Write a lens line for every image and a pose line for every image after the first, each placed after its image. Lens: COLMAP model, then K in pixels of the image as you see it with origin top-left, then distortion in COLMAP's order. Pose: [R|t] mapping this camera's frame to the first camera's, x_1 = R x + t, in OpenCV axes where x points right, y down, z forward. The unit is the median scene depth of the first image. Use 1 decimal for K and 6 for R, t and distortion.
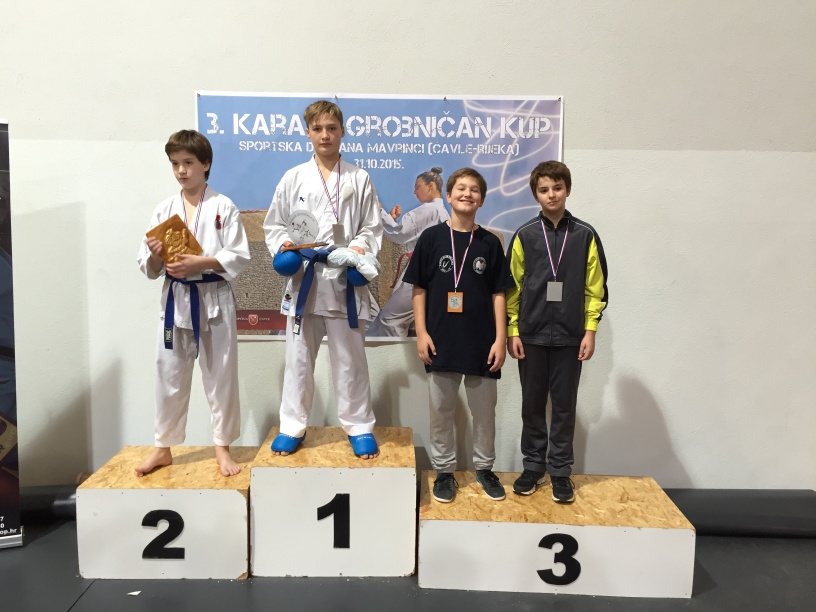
lens RADIAL K [[716.0, 0, 404.6], [0, 716.0, 297.2], [0, 0, 1]] dist [0.066817, -0.096234]
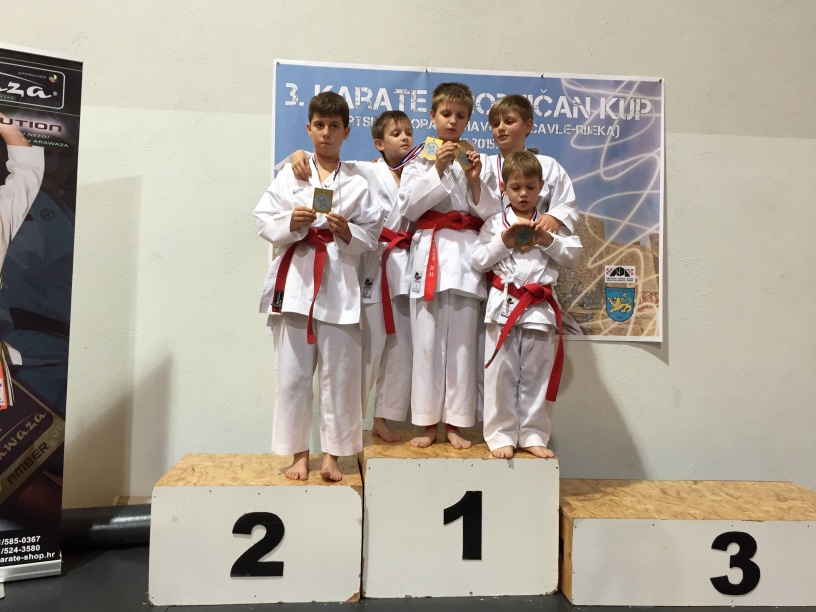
lens RADIAL K [[716.0, 0, 408.2], [0, 716.0, 296.5], [0, 0, 1]] dist [0.066817, -0.096234]
pose [[0.996114, 0.007626, 0.087739, -0.197856], [0.004315, 0.990822, -0.135108, 0.134704], [-0.087964, 0.134961, 0.986939, 0.125627]]
